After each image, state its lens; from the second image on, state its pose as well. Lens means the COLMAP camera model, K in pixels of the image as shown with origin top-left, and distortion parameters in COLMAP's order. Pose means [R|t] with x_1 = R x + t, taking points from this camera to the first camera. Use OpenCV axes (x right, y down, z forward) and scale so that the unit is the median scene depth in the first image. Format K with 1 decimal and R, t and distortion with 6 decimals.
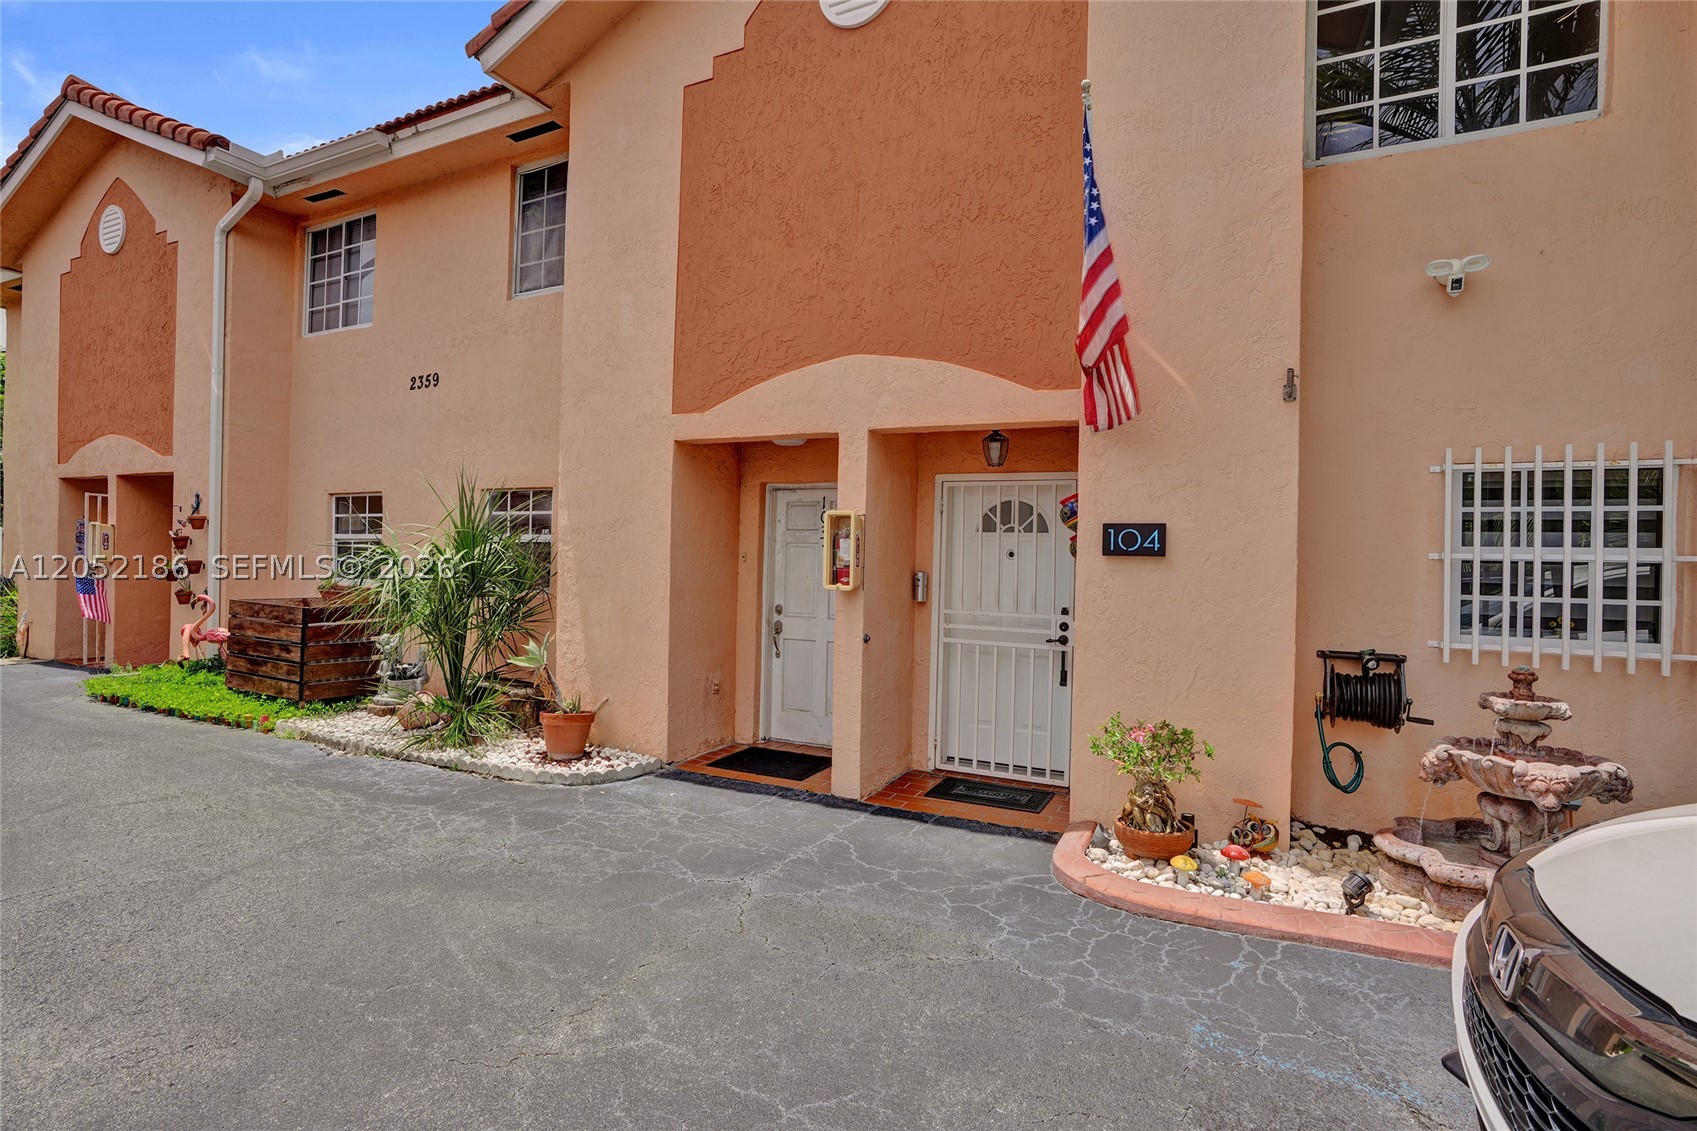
lens RADIAL K [[788.4, 0, 869.5], [0, 788.4, 574.9], [0, 0, 1]] dist [-0.055992, 0.022684]
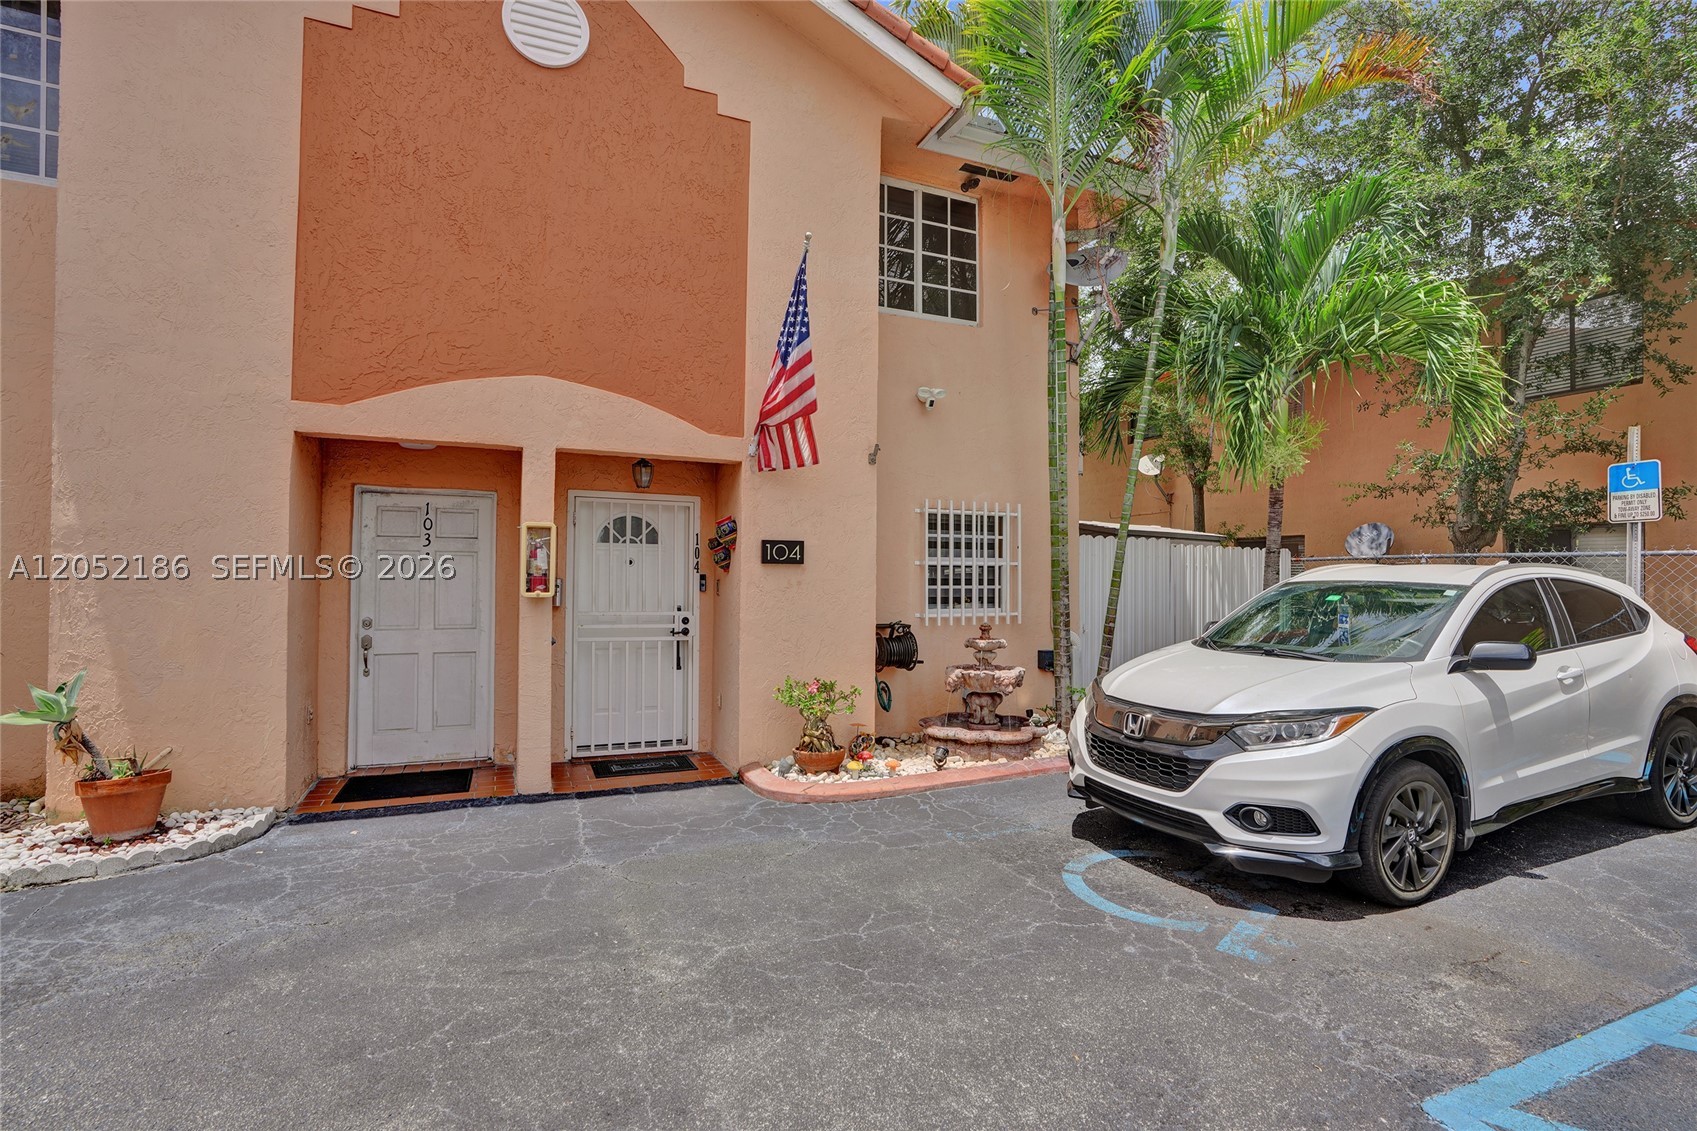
lens RADIAL K [[788.4, 0, 846.3], [0, 788.4, 575.3], [0, 0, 1]] dist [-0.055992, 0.022684]
pose [[0.659524, -0.018172, 0.751463, -0.593397], [0.016977, 0.999813, 0.009277, -0.013994], [-0.751491, 0.006639, 0.659709, -0.006251]]
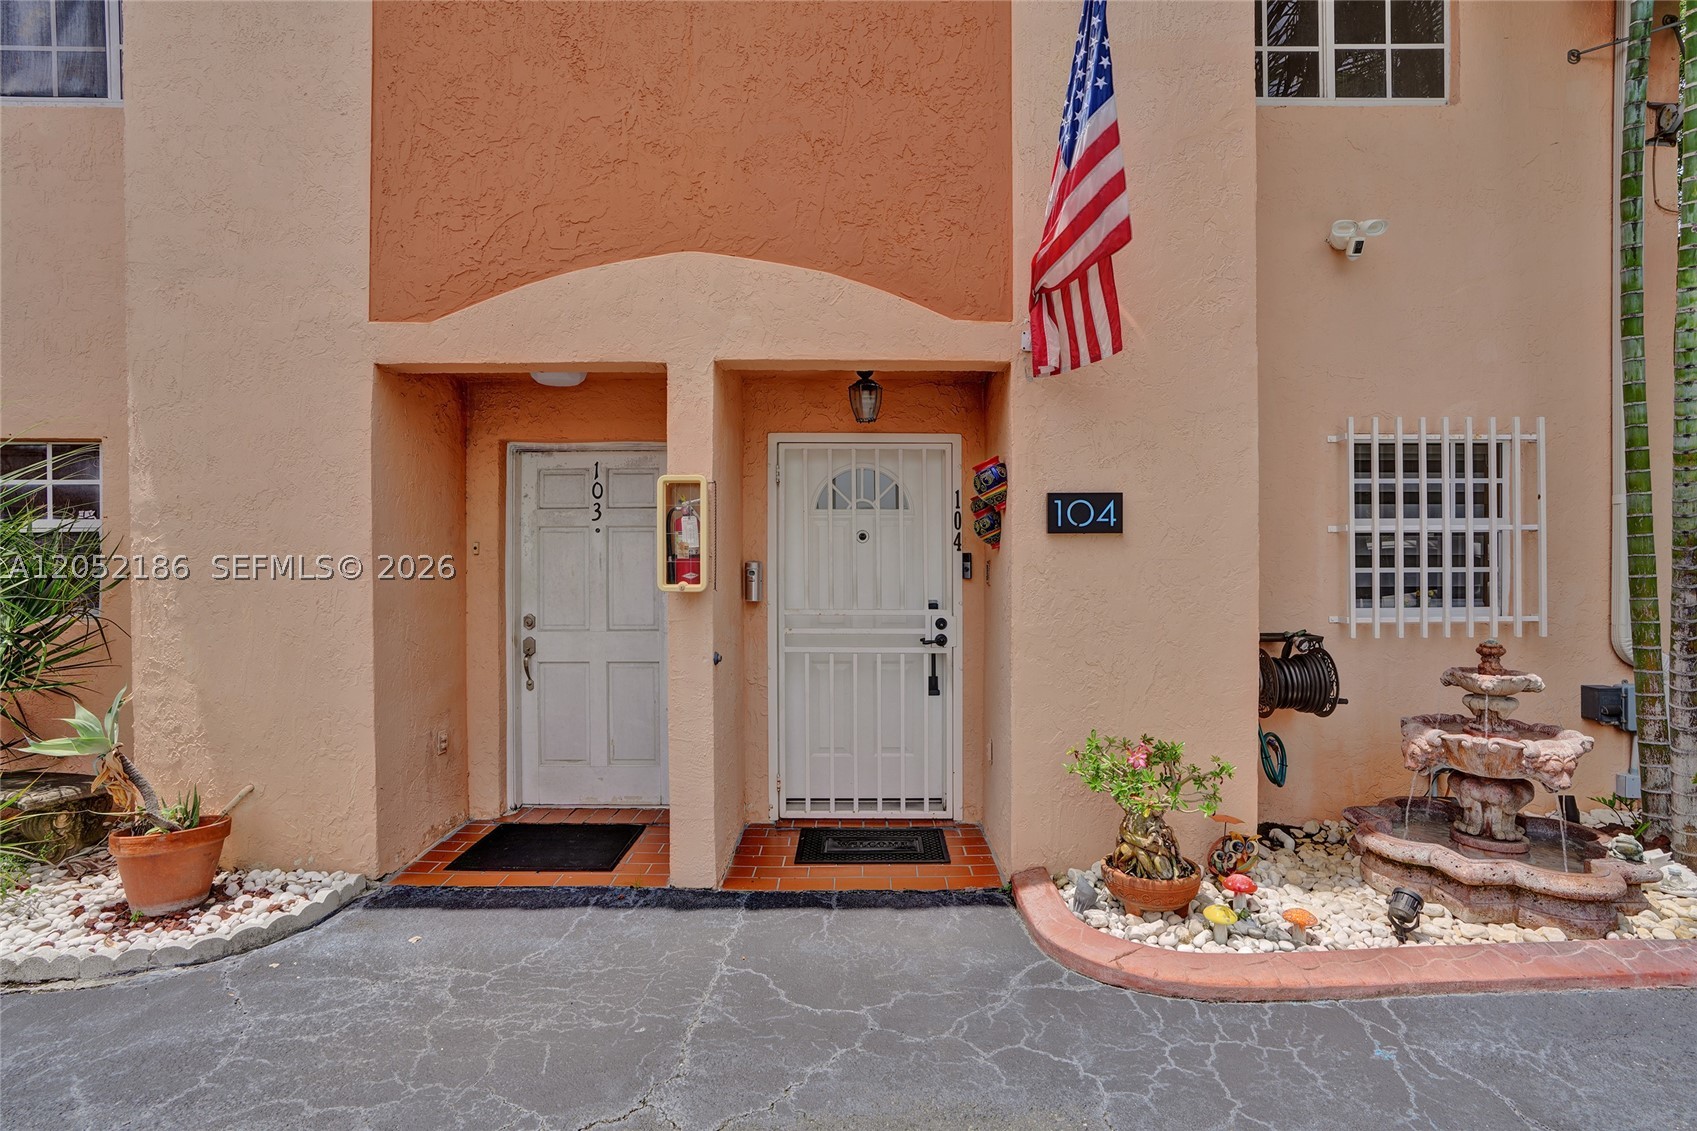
lens RADIAL K [[788.4, 0, 863.9], [0, 788.4, 563.8], [0, 0, 1]] dist [-0.055992, 0.022684]
pose [[0.903822, -0.032466, 0.426675, -0.199219], [0.031124, 0.999464, 0.010118, -0.007628], [-0.426775, 0.004135, 0.904349, 0.340575]]
